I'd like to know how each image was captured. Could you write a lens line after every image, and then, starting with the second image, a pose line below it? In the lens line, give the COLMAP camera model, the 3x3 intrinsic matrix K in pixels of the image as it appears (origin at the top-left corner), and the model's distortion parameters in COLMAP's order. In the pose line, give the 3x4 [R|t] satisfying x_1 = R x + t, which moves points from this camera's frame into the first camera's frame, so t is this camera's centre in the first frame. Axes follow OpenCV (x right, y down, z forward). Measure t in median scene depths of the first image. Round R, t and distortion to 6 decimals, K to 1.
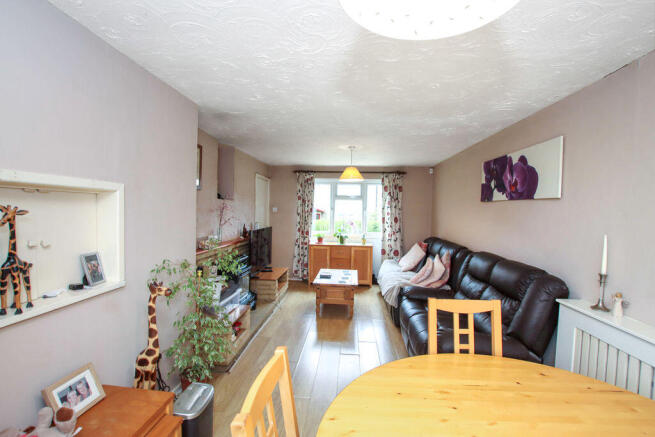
lens RADIAL K [[310.7, 0, 329.8], [0, 310.7, 221.3], [0, 0, 1]] dist [-0.000320, 0.000017]
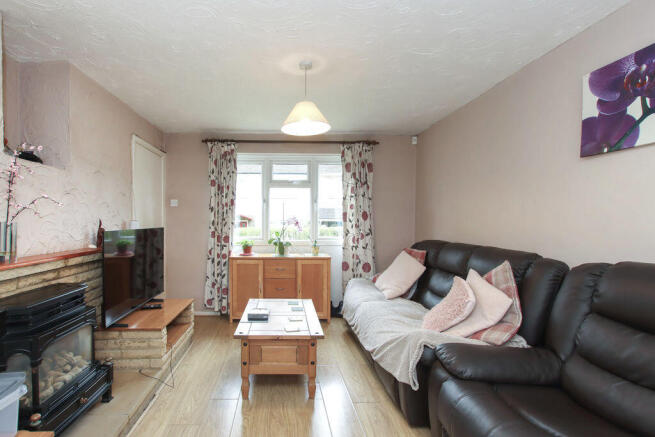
lens RADIAL K [[310.7, 0, 274.2], [0, 310.7, 213.8], [0, 0, 1]] dist [-0.000320, 0.000017]
pose [[0.998212, -0.017637, 0.057110, -0.011461], [0.021354, 0.997647, -0.065154, 0.030035], [-0.055827, 0.066257, 0.996240, 0.373201]]
